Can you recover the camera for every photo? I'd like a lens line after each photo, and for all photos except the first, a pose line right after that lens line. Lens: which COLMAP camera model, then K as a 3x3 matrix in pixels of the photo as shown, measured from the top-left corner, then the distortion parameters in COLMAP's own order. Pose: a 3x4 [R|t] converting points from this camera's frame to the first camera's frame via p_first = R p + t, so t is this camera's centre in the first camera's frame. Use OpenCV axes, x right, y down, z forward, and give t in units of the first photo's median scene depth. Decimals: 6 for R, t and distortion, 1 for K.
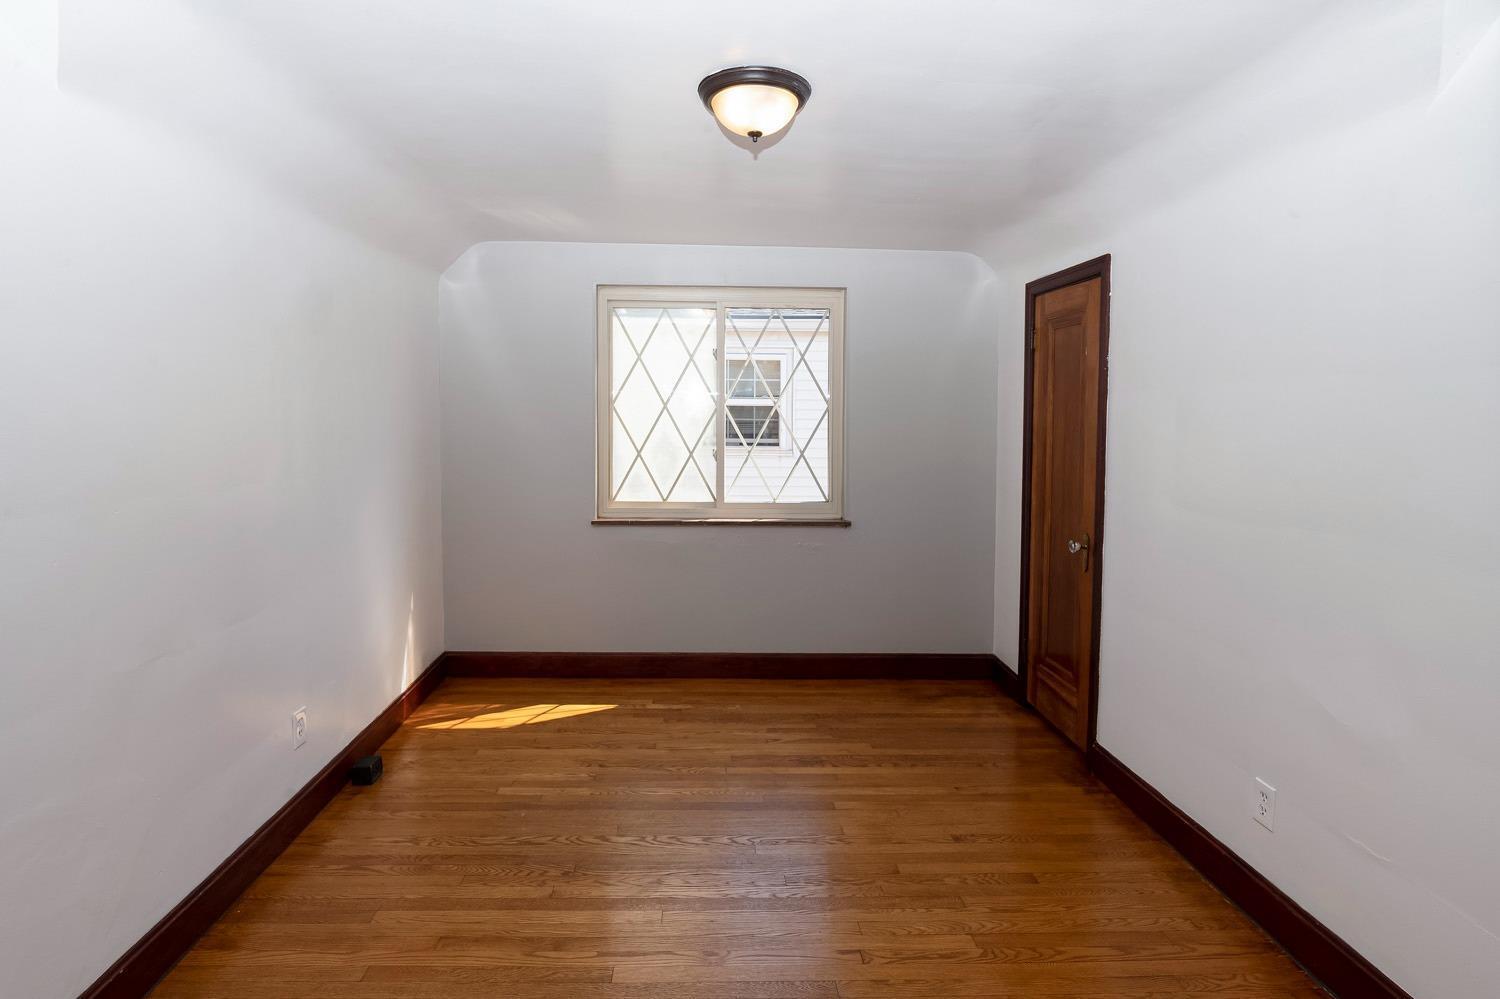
lens RADIAL K [[774.7, 0, 747.1], [0, 774.7, 453.0], [0, 0, 1]] dist [-0.026171, -0.001239]
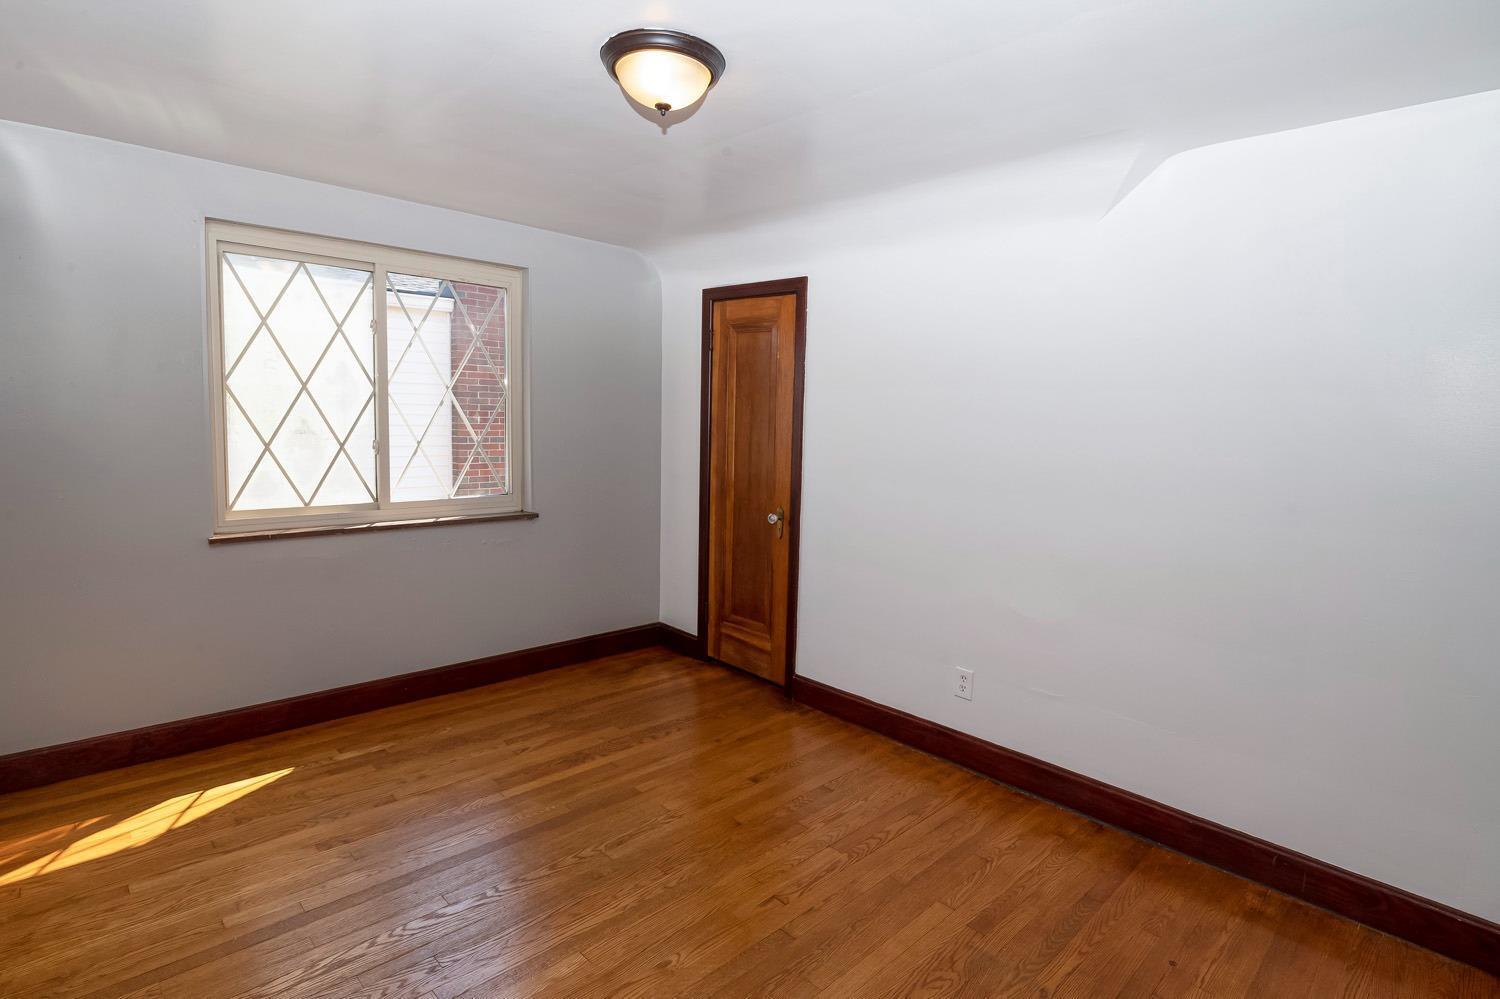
lens RADIAL K [[739.7, 0, 748.8], [0, 739.7, 478.7], [0, 0, 1]] dist [-0.019547, -0.006736]
pose [[0.736537, -0.047403, 0.674734, -0.334238], [0.008907, 0.998134, 0.060401, -0.009197], [-0.676338, -0.038478, 0.735585, 0.158731]]
